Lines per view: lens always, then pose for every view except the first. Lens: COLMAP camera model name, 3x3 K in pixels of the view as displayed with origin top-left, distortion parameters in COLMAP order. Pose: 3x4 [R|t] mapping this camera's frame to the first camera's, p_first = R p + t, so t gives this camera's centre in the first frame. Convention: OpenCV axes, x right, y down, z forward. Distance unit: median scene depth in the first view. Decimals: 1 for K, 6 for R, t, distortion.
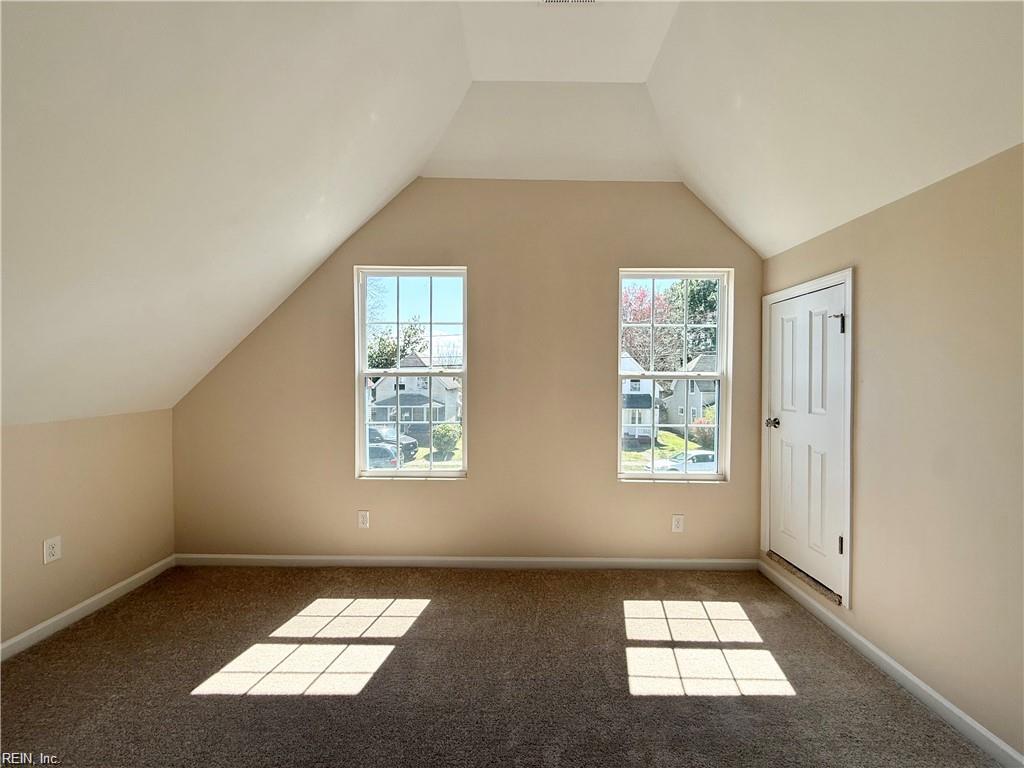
lens RADIAL K [[407.8, 0, 516.8], [0, 407.8, 382.2], [0, 0, 1]] dist [0.000929, -0.000936]
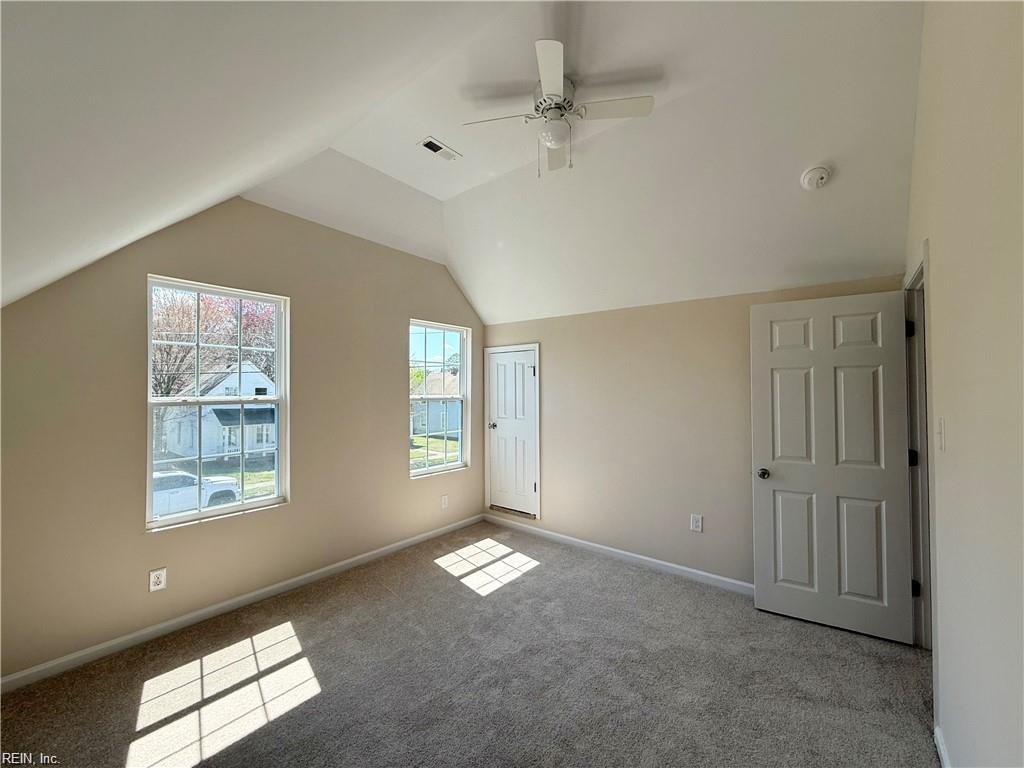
lens RADIAL K [[411.0, 0, 505.1], [0, 411.0, 381.4], [0, 0, 1]] dist [-0.011892, 0.000738]
pose [[0.631726, 0.007406, 0.775156, -0.679840], [0.009539, 0.999804, -0.017326, -0.055560], [-0.775133, 0.018339, 0.631532, -0.094813]]
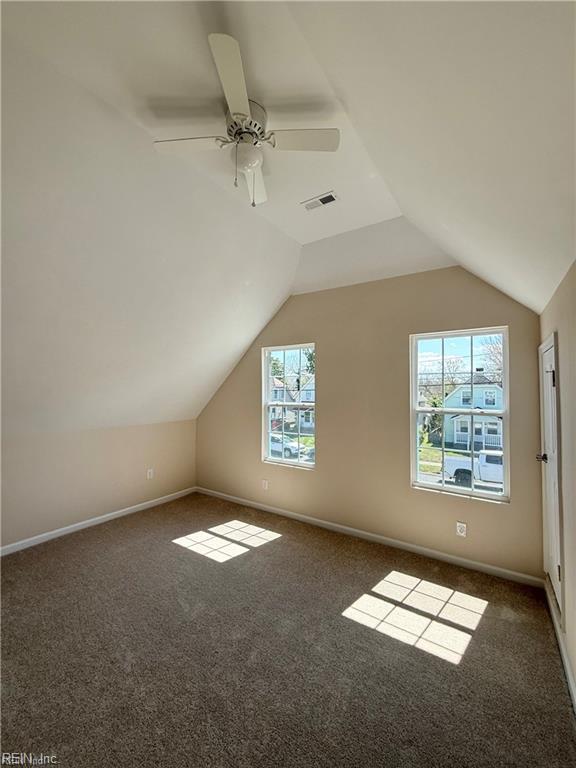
lens RADIAL K [[305.8, 0, 311.1], [0, 305.8, 389.2], [0, 0, 1]] dist [0.000929, -0.000936]
pose [[0.848278, -0.002080, -0.529547, 0.573679], [-0.025158, 0.998705, -0.044224, -0.038847], [0.528953, 0.050837, 0.847127, -0.080981]]
